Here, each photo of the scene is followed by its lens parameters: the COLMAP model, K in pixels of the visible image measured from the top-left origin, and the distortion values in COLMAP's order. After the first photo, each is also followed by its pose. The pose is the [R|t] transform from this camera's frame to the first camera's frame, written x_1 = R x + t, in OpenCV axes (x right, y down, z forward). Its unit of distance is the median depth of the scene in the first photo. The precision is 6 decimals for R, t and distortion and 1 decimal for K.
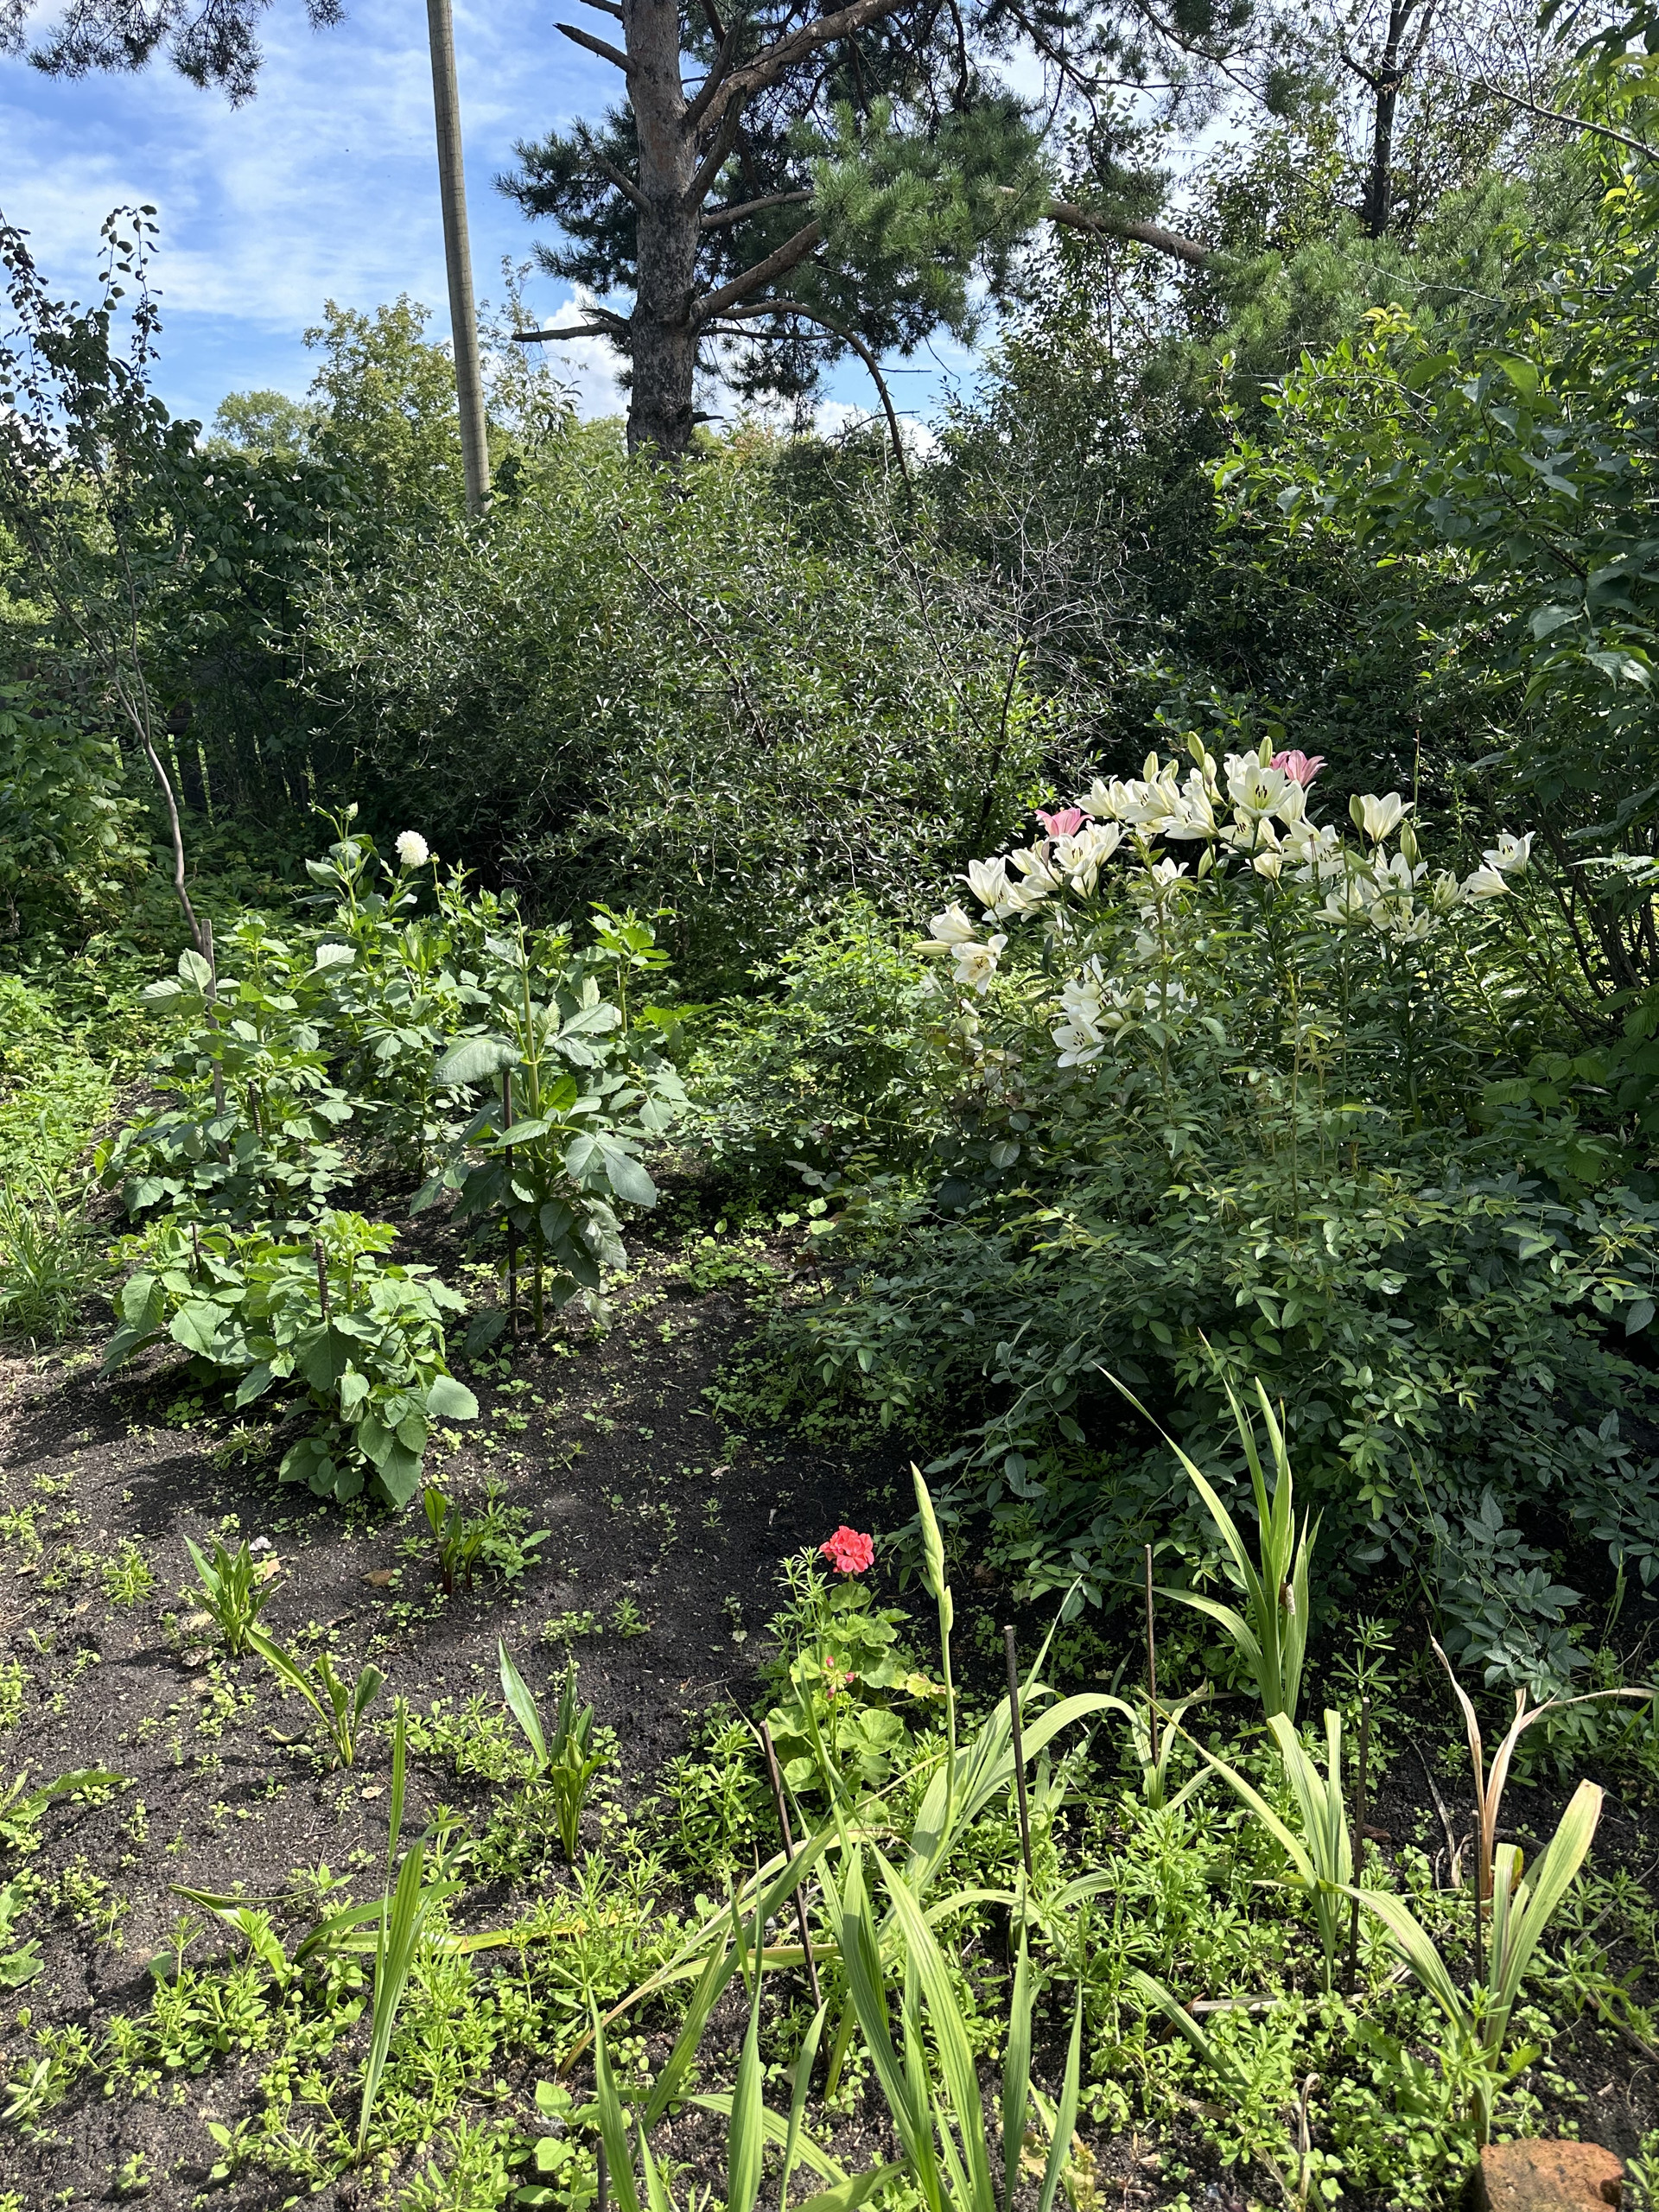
lens RADIAL K [[1588.5, 0, 836.7], [0, 1588.5, 1100.0], [0, 0, 1]] dist [0.047498, -0.059049]
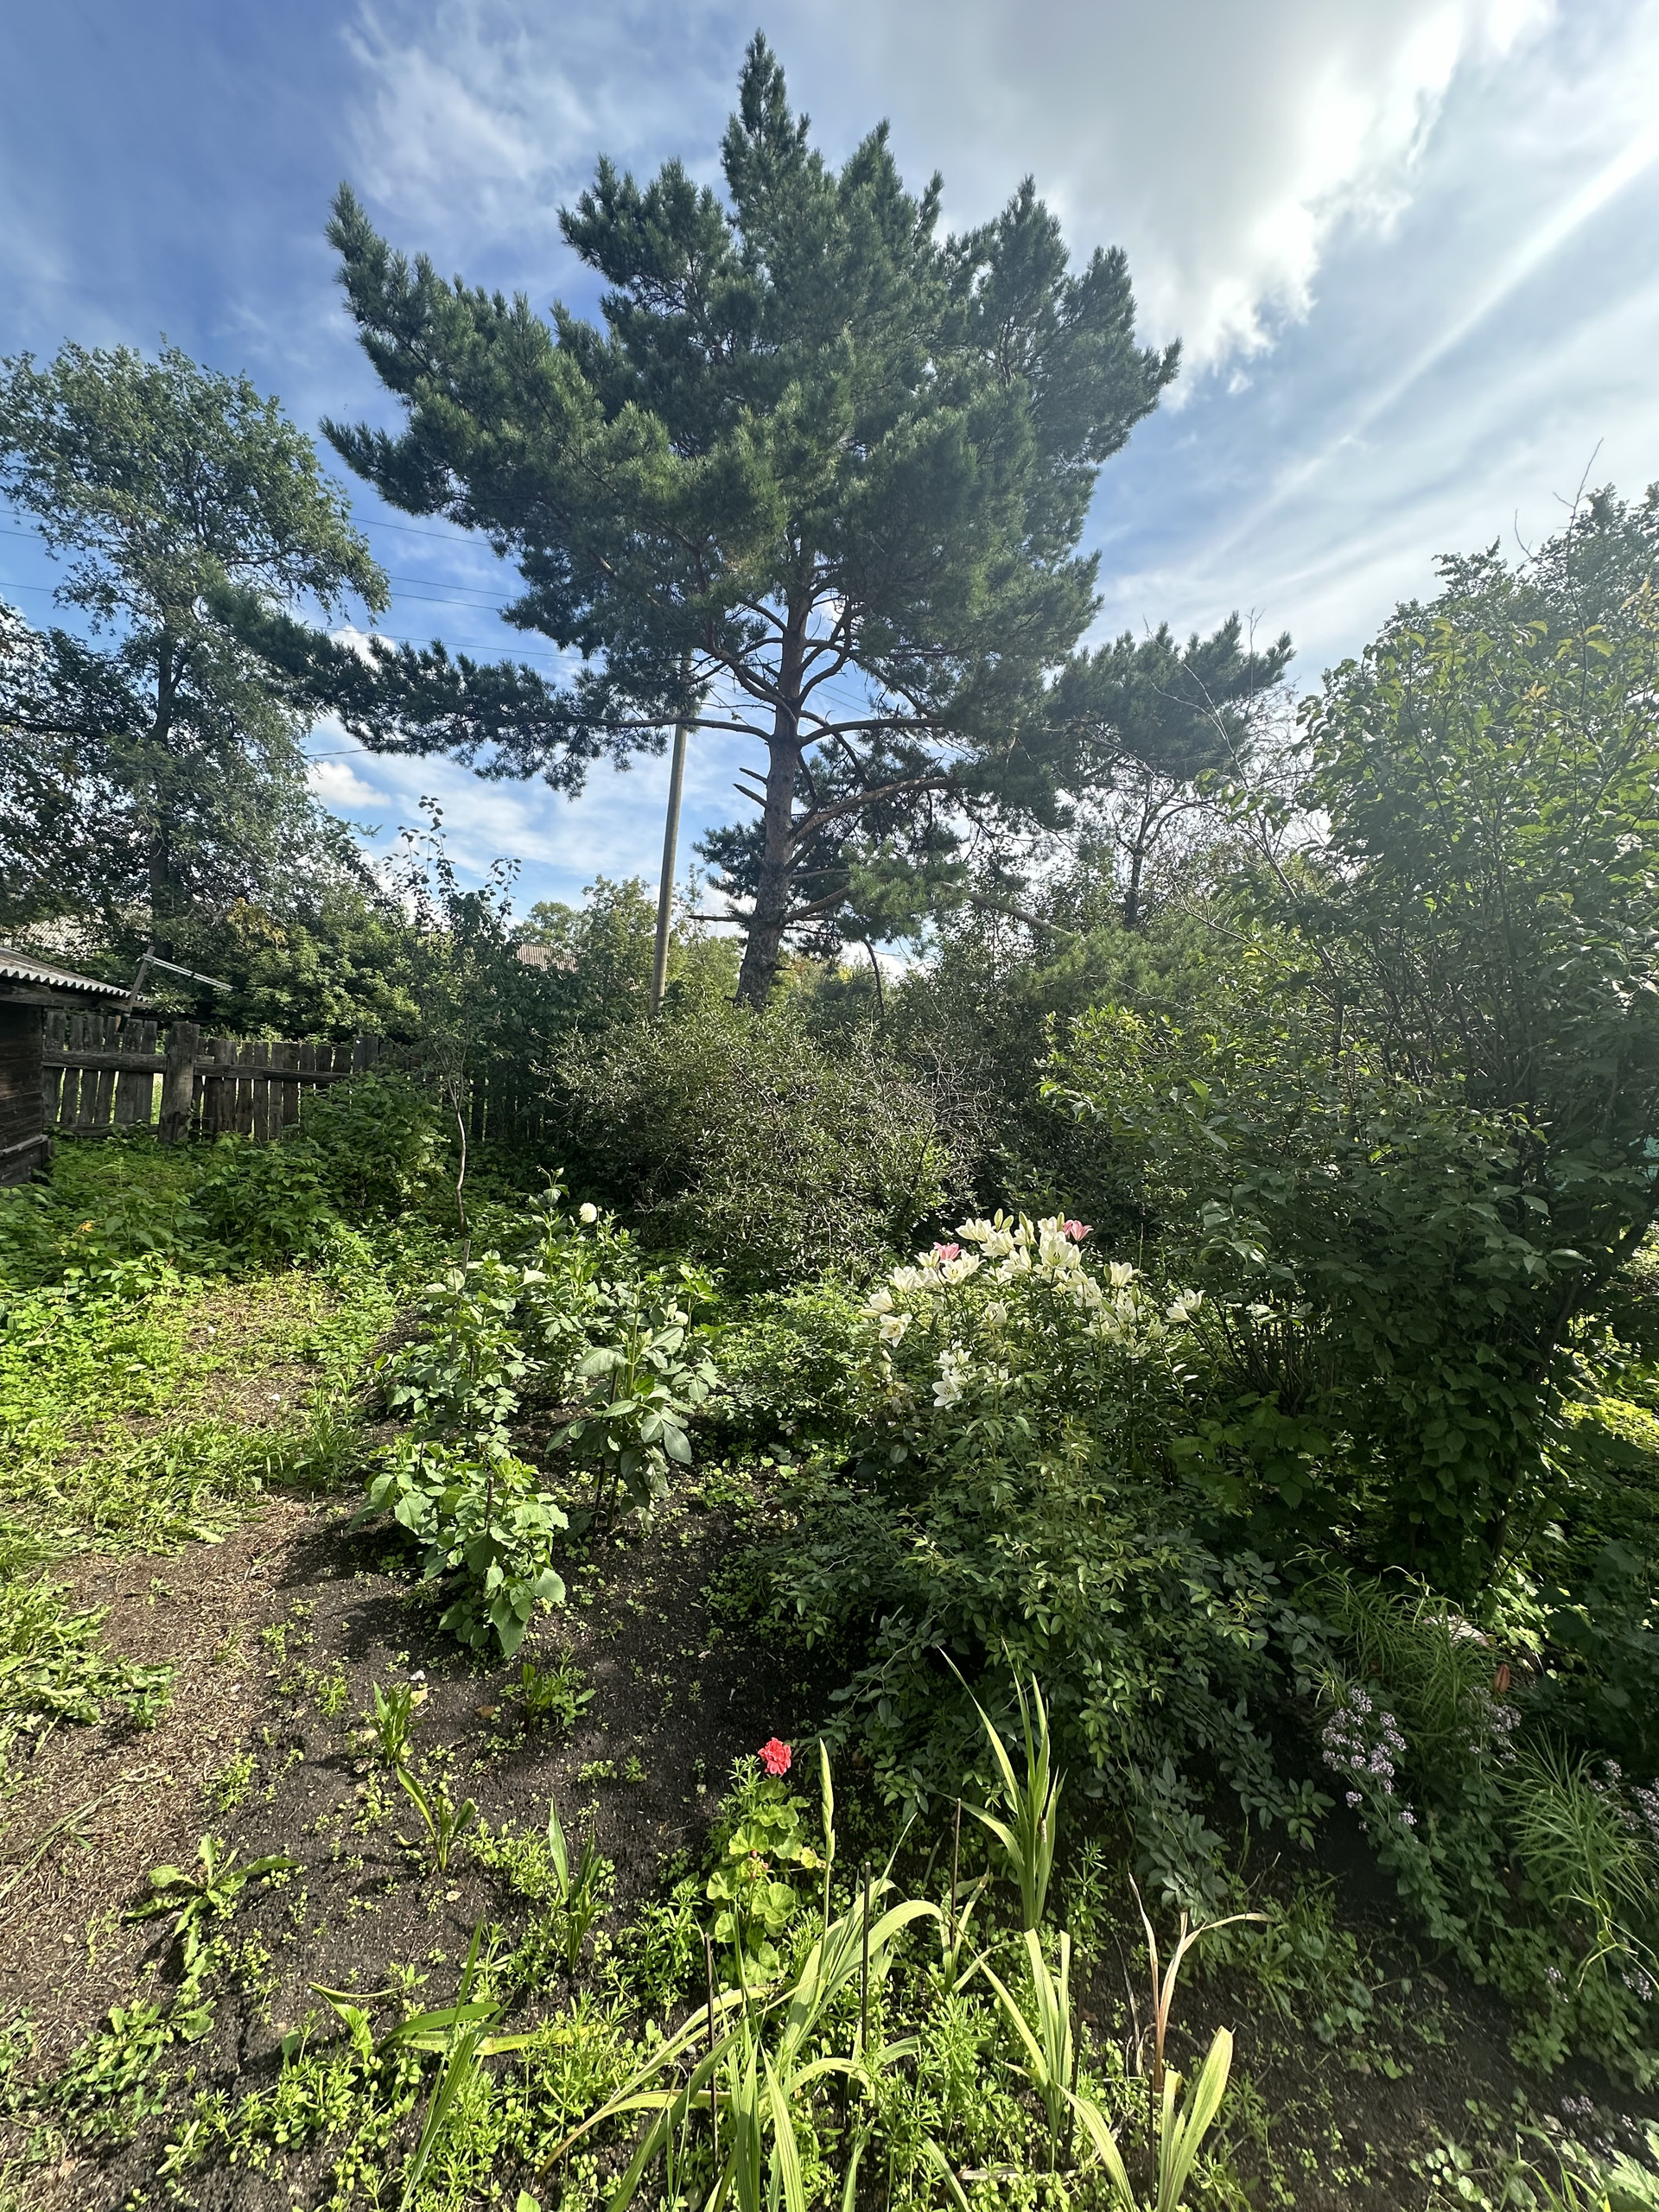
lens RADIAL K [[890.9, 0, 829.5], [0, 890.9, 1106.0], [0, 0, 1]] dist [-0.001972, 0.000586]
pose [[0.992669, 0.120836, -0.002567, -0.014239], [-0.117942, 0.963818, -0.239048, -0.130018], [-0.026412, 0.237598, 0.971004, -0.032193]]
